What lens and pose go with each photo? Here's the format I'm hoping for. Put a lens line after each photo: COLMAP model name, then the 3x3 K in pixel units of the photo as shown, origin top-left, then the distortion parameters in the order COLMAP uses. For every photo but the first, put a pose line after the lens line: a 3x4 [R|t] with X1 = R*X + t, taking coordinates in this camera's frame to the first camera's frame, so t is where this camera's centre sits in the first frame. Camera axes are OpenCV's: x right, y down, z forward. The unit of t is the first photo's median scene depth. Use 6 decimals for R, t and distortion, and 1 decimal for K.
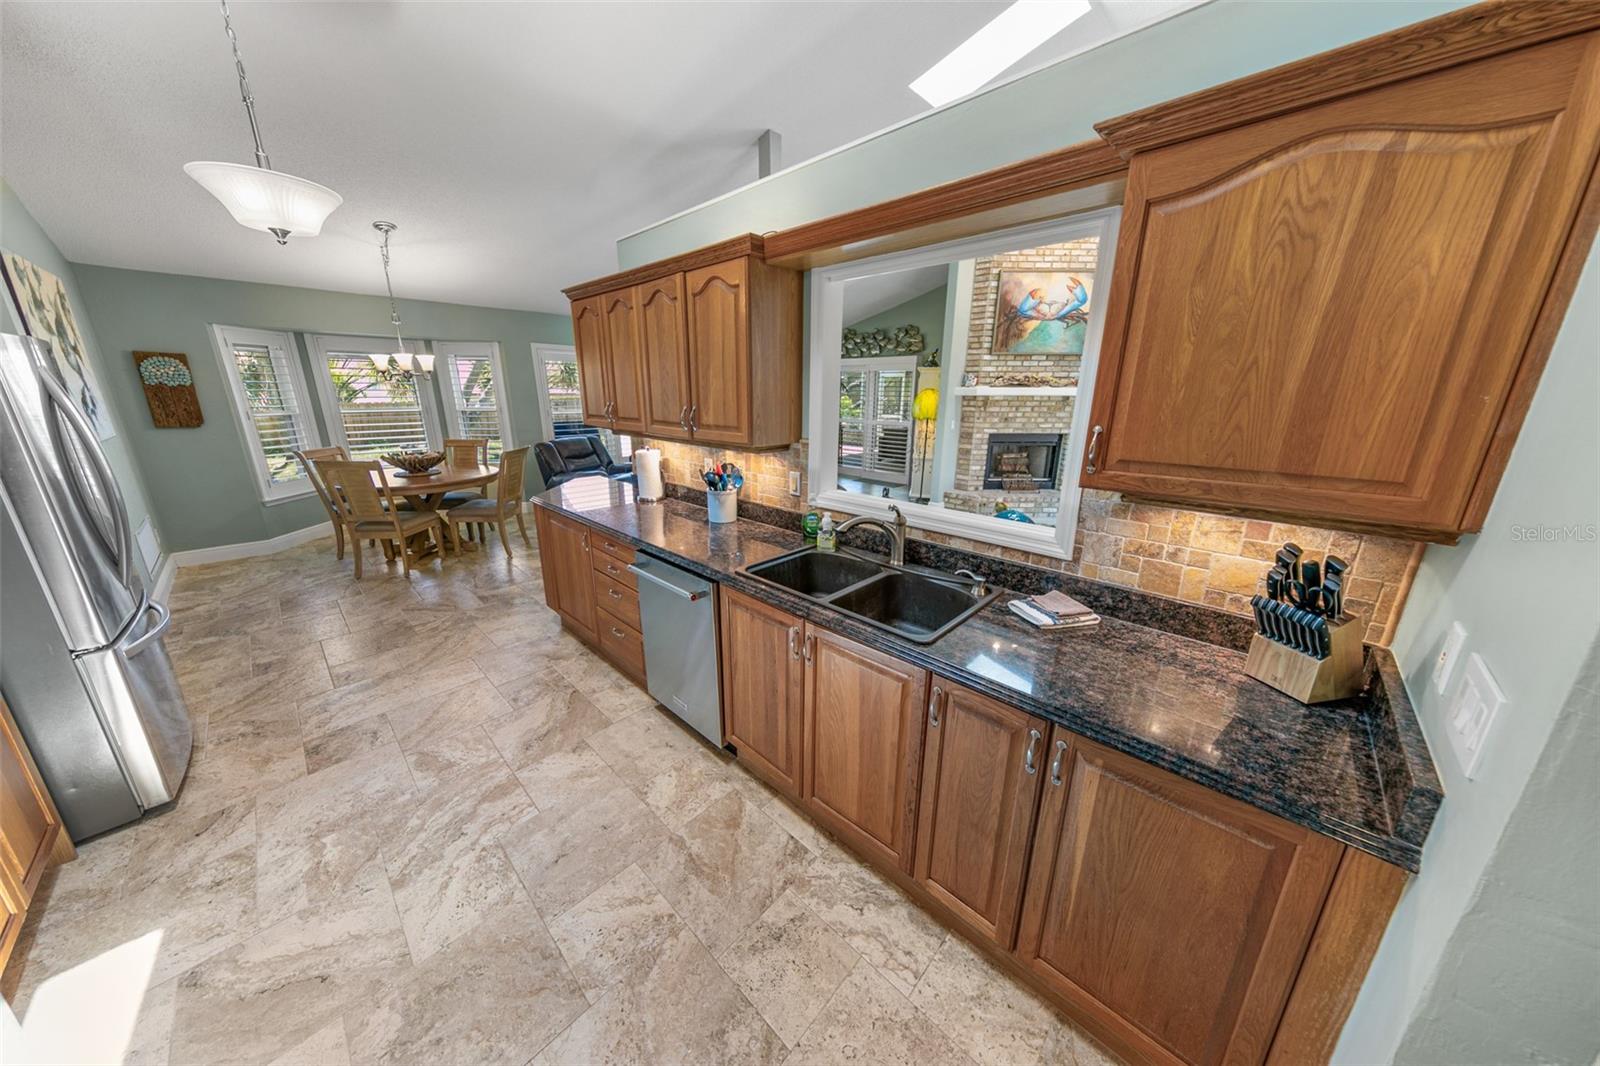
lens RADIAL K [[497.7, 0, 795.9], [0, 497.7, 532.1], [0, 0, 1]] dist [0.009602, -0.001979]
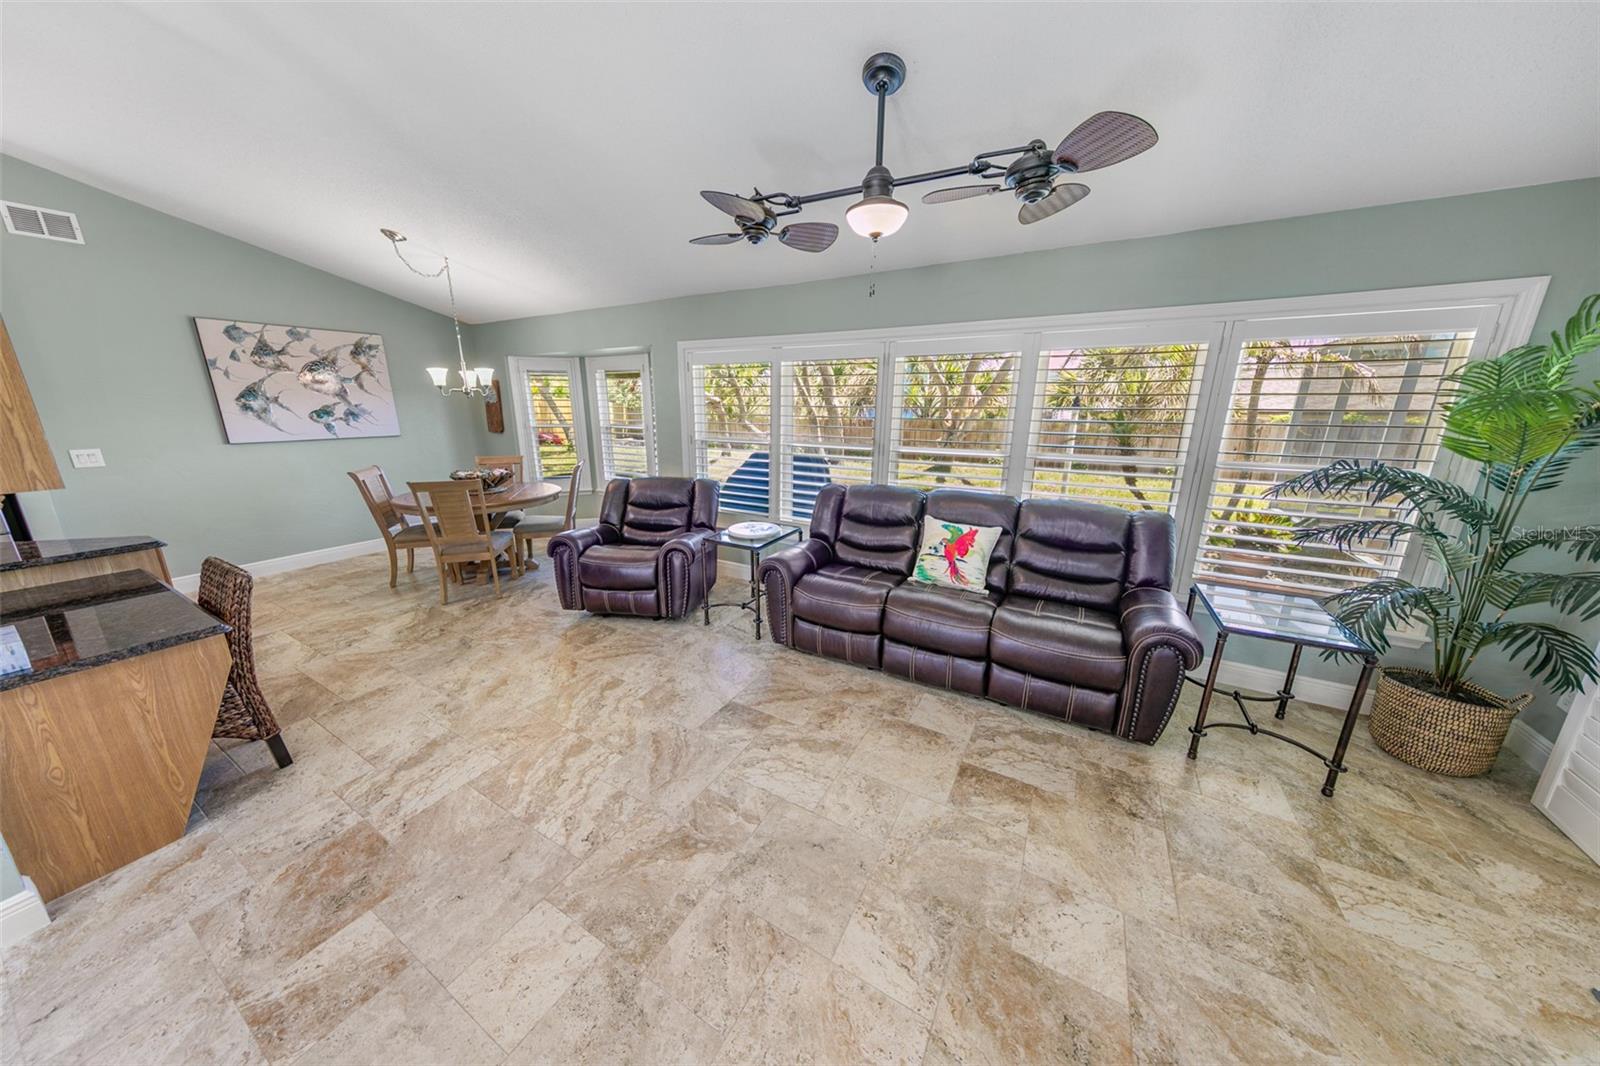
lens RADIAL K [[502.0, 0, 795.5], [0, 502.0, 532.7], [0, 0, 1]] dist [0.005874, -0.000373]
pose [[0.230399, 0.236252, -0.943981, 0.293247], [-0.273568, 0.946682, 0.170158, -0.335224], [0.933850, 0.219039, 0.282746, 1.182634]]
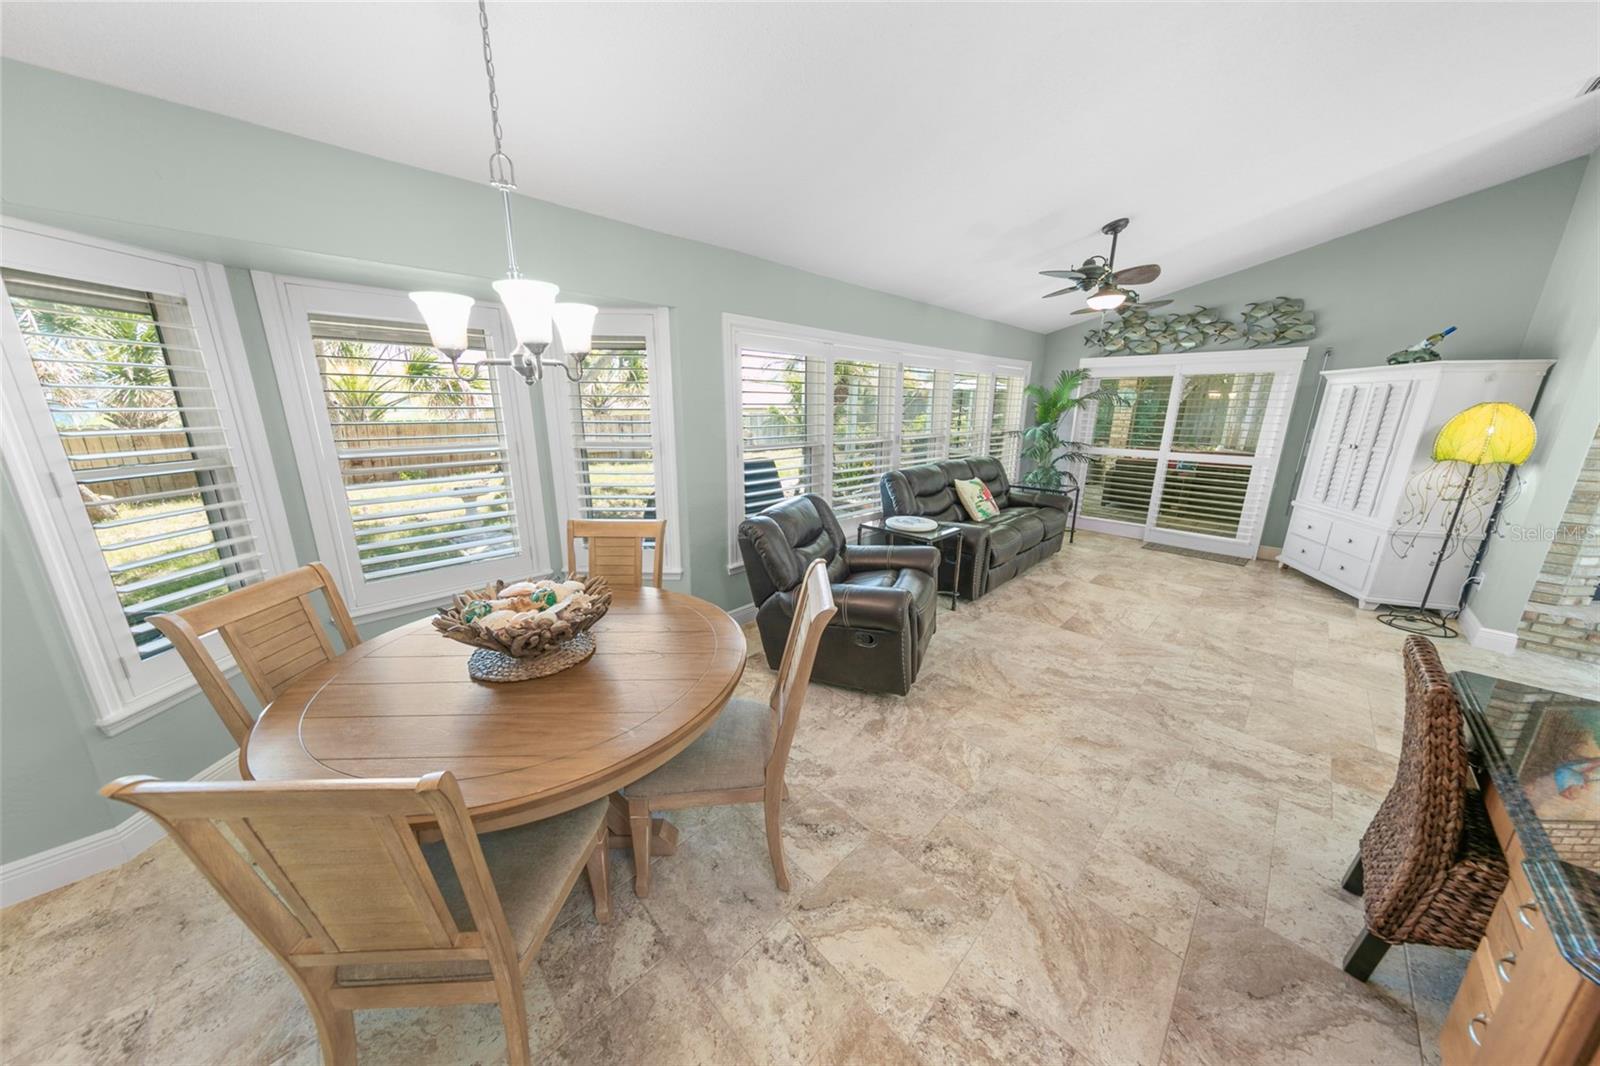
lens RADIAL K [[497.7, 0, 795.9], [0, 497.7, 532.1], [0, 0, 1]] dist [0.009602, -0.001979]
pose [[0.999331, 0.009636, -0.035287, -0.513197], [-0.010601, 0.999572, -0.027266, -0.172312], [0.035009, 0.027622, 0.999005, 0.600047]]
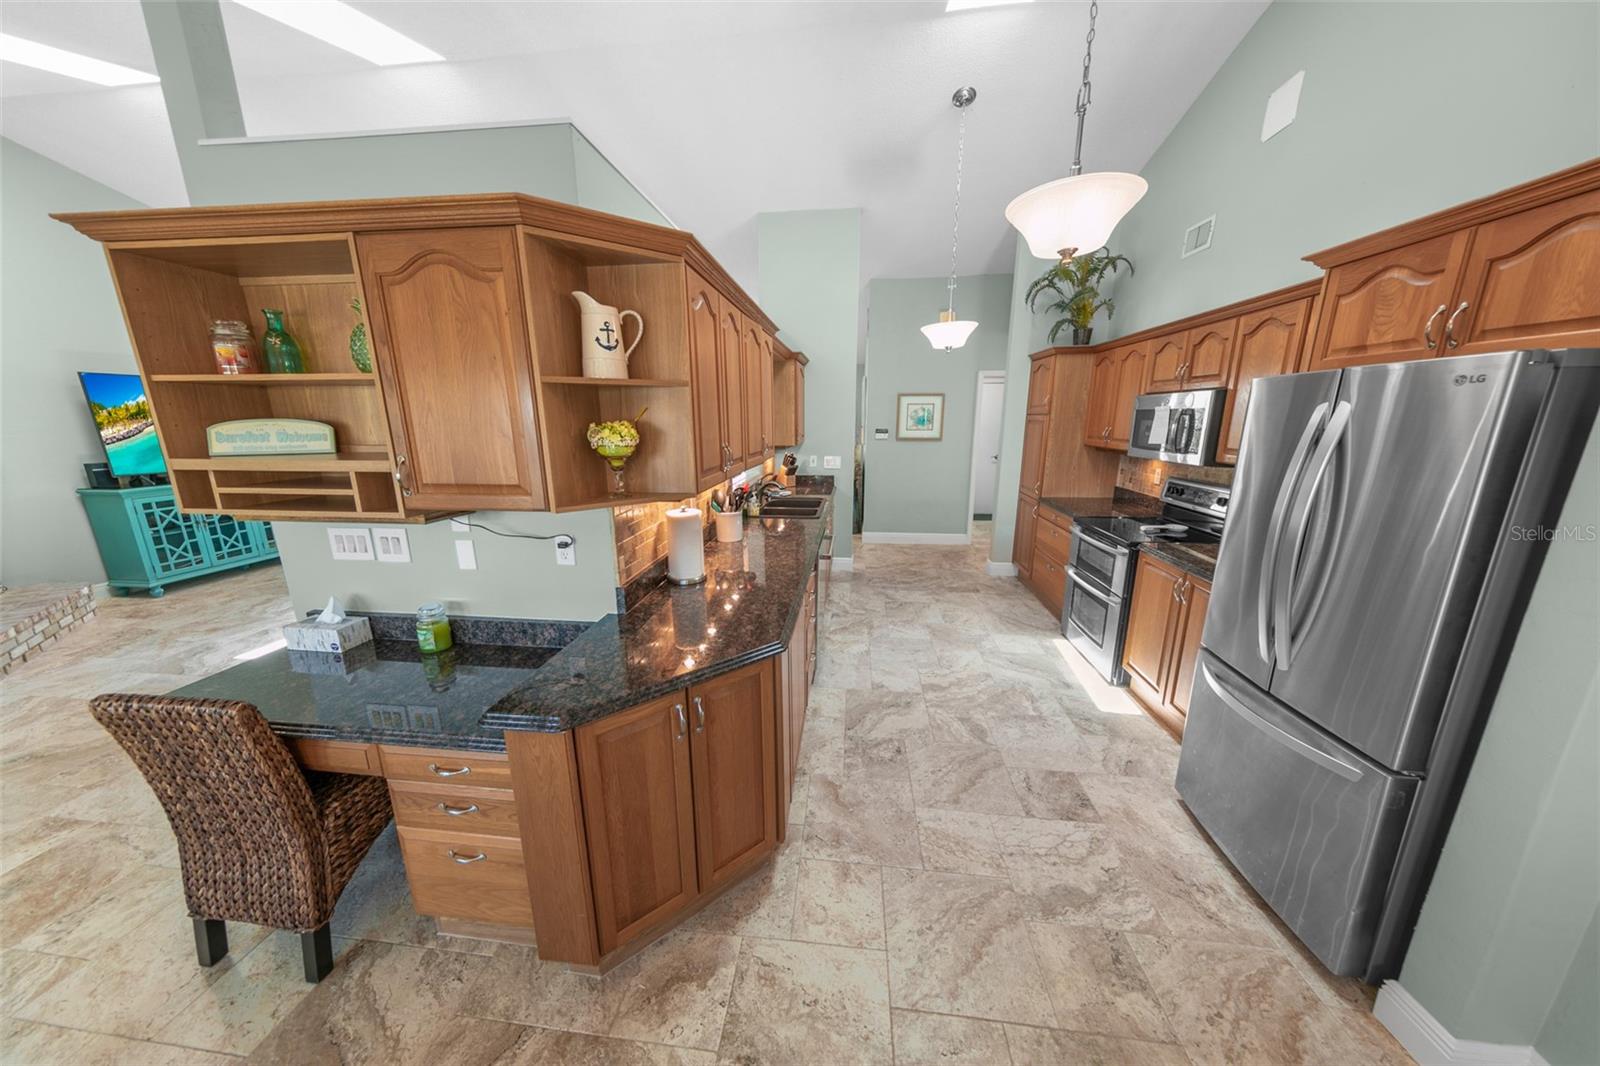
lens RADIAL K [[502.0, 0, 795.5], [0, 502.0, 532.7], [0, 0, 1]] dist [0.005874, -0.000373]
pose [[-0.598284, -0.186435, 0.779294, -0.551436], [0.220937, 0.896473, 0.384087, -0.216419], [-0.770223, 0.401968, -0.495155, 0.725050]]
